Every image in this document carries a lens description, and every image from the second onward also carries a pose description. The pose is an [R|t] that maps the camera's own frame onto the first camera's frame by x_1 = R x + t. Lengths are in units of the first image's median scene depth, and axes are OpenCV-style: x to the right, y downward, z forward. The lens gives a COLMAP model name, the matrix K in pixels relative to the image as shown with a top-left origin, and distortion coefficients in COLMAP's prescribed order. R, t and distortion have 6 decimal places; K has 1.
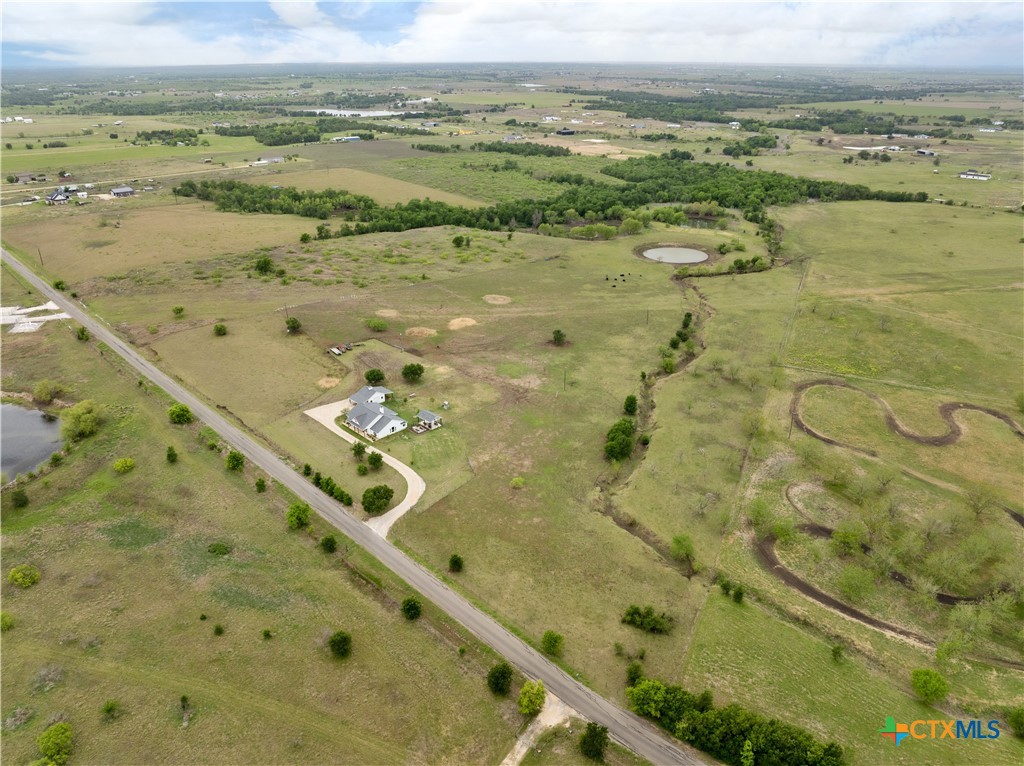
lens RADIAL K [[709.2, 0, 511.3], [0, 709.2, 381.8], [0, 0, 1]] dist [-0.037815, 0.003688]
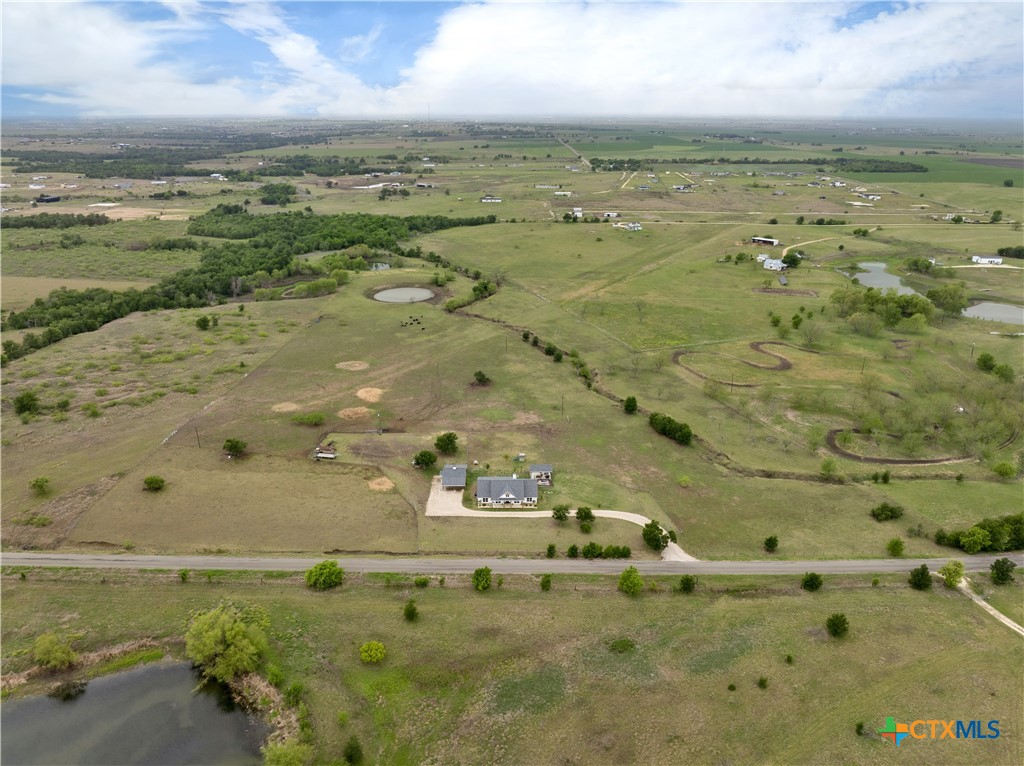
lens RADIAL K [[709.2, 0, 516.1], [0, 709.2, 385.3], [0, 0, 1]] dist [-0.037815, 0.003688]
pose [[0.695350, -0.257543, 0.670939, -0.621144], [0.296278, 0.953286, 0.058866, -0.103623], [-0.654758, 0.157852, 0.739172, 0.225124]]
